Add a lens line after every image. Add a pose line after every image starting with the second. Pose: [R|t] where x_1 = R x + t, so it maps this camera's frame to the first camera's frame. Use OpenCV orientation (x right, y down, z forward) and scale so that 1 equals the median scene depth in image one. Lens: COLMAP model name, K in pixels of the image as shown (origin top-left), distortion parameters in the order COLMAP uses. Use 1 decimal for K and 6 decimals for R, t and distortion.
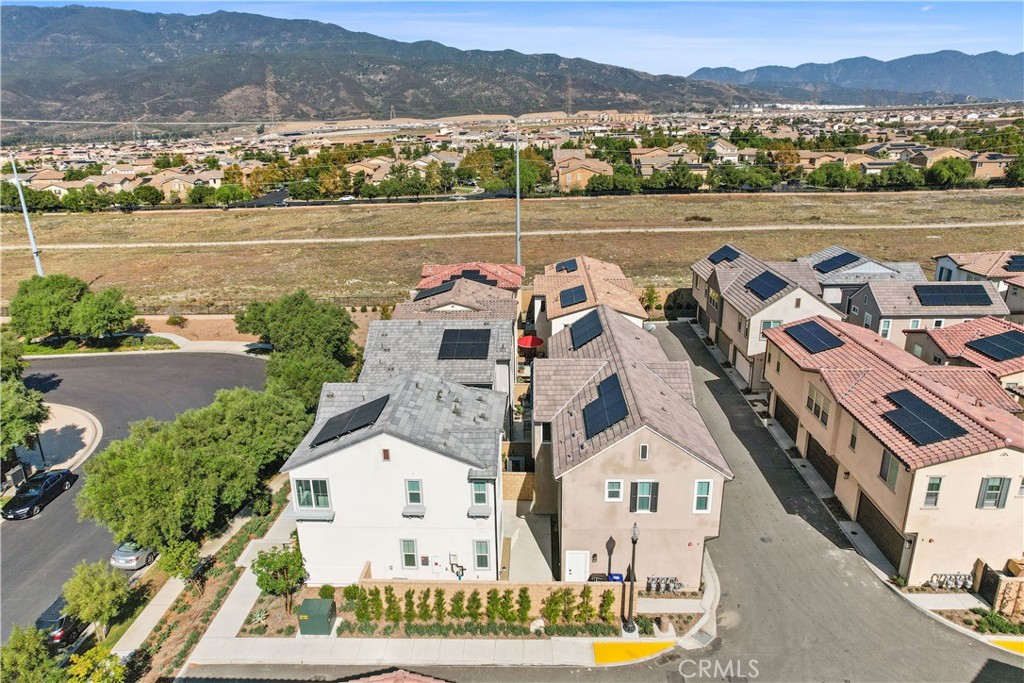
lens RADIAL K [[670.2, 0, 512.0], [0, 670.2, 341.5], [0, 0, 1]] dist [-0.088448, 0.086160]
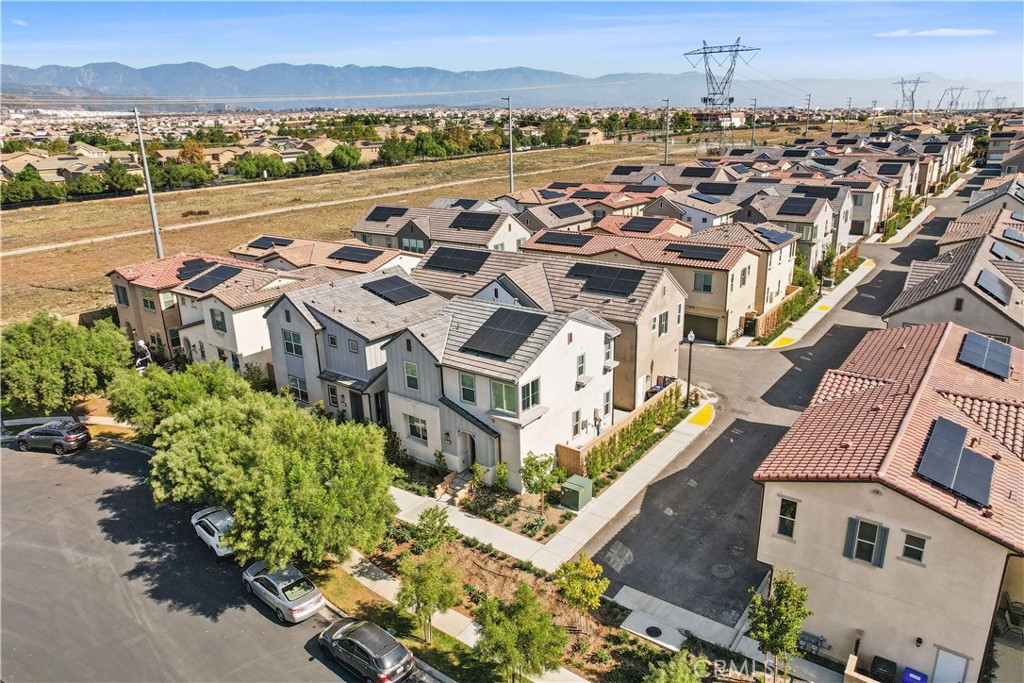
lens RADIAL K [[691.0, 0, 512.0], [0, 691.0, 341.5], [0, 0, 1]] dist [-0.083196, 0.074979]
pose [[0.569615, -0.247664, 0.783710, -0.213113], [0.263249, 0.958264, 0.111492, 0.002120], [-0.778613, 0.142803, 0.611039, 0.058707]]
